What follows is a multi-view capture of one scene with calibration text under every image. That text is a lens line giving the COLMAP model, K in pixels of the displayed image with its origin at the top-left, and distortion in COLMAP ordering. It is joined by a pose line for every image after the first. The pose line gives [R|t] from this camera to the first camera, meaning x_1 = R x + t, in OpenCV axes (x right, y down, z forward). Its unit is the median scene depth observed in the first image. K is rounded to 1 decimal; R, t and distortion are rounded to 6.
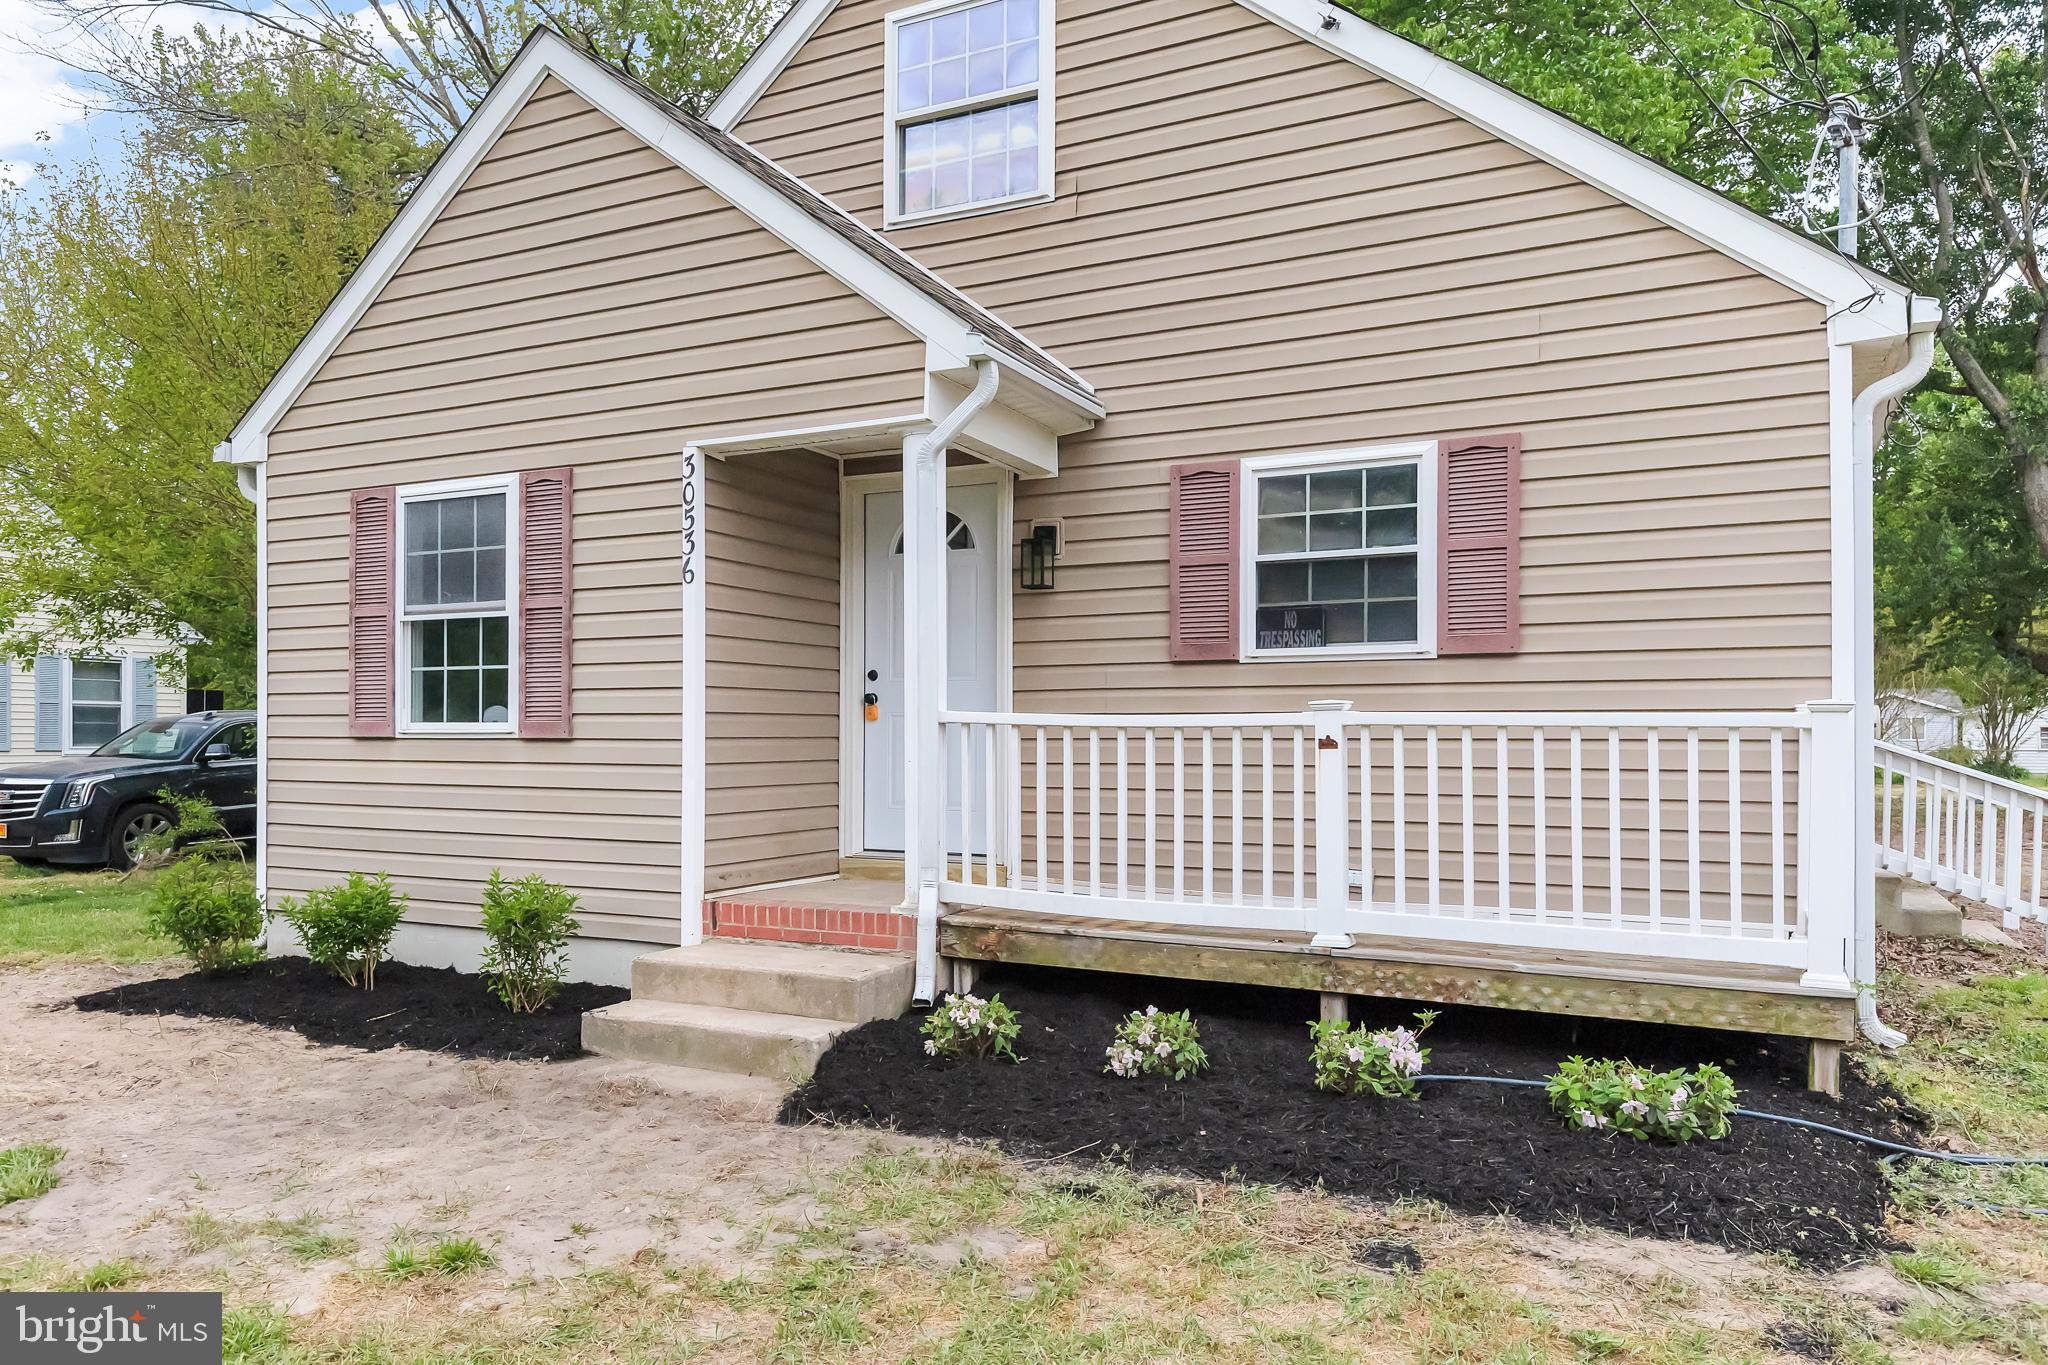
lens RADIAL K [[1419.8, 0, 999.3], [0, 1419.8, 745.8], [0, 0, 1]] dist [0.010339, -0.000193]
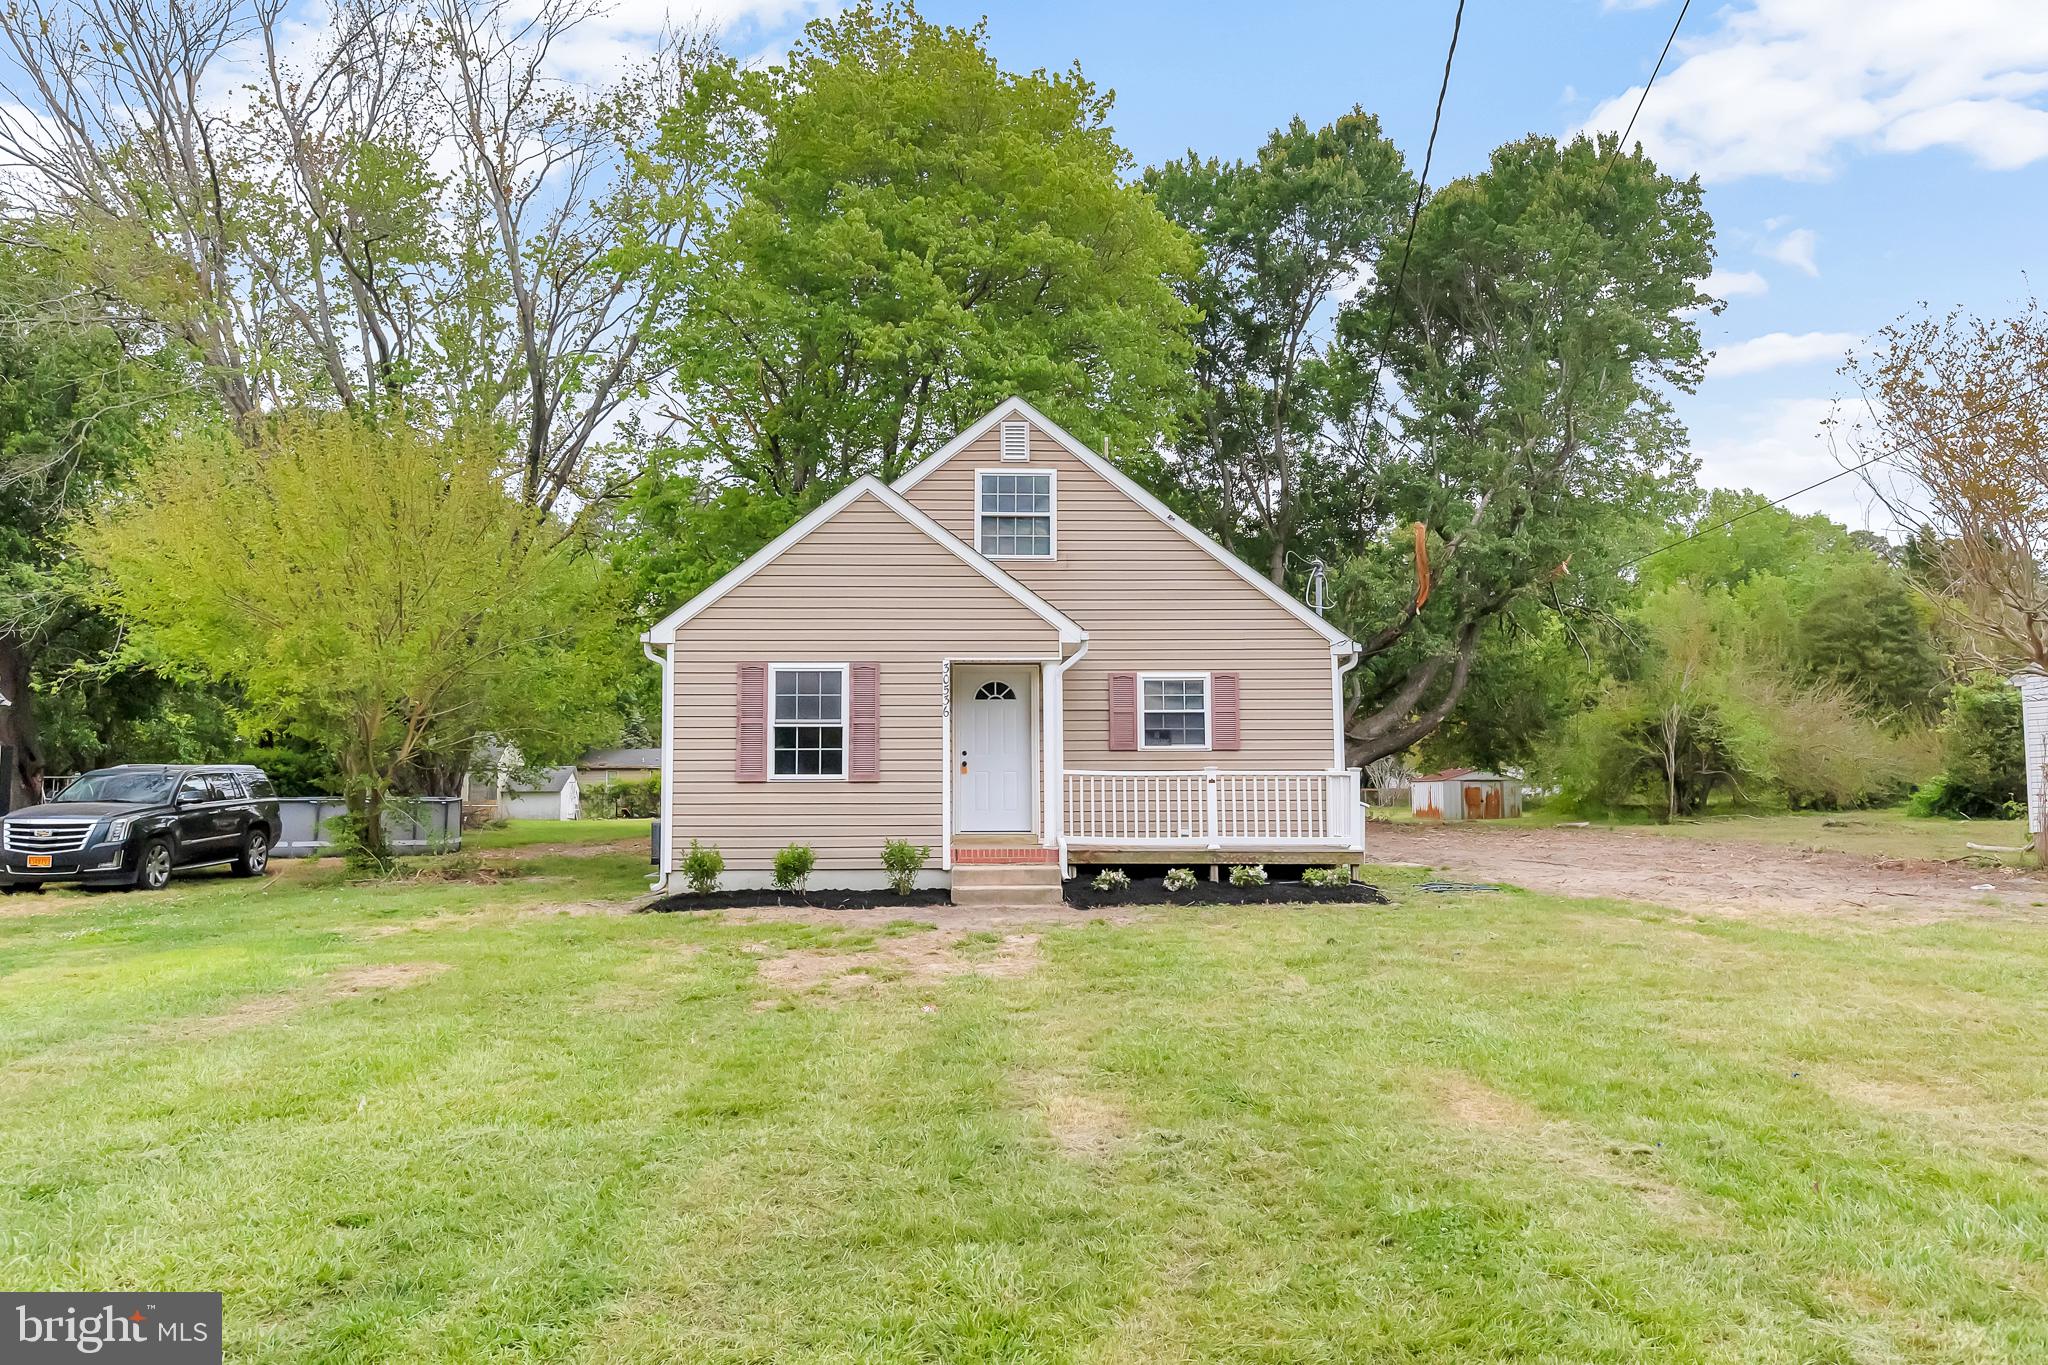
lens RADIAL K [[1349.9, 0, 1023.6], [0, 1349.9, 679.9], [0, 0, 1]] dist [0.006538, 0.000998]
pose [[0.877387, 0.031209, 0.478767, -1.159572], [0.008782, 0.996670, -0.081062, 0.009688], [-0.479703, 0.075328, 0.874192, -1.028467]]
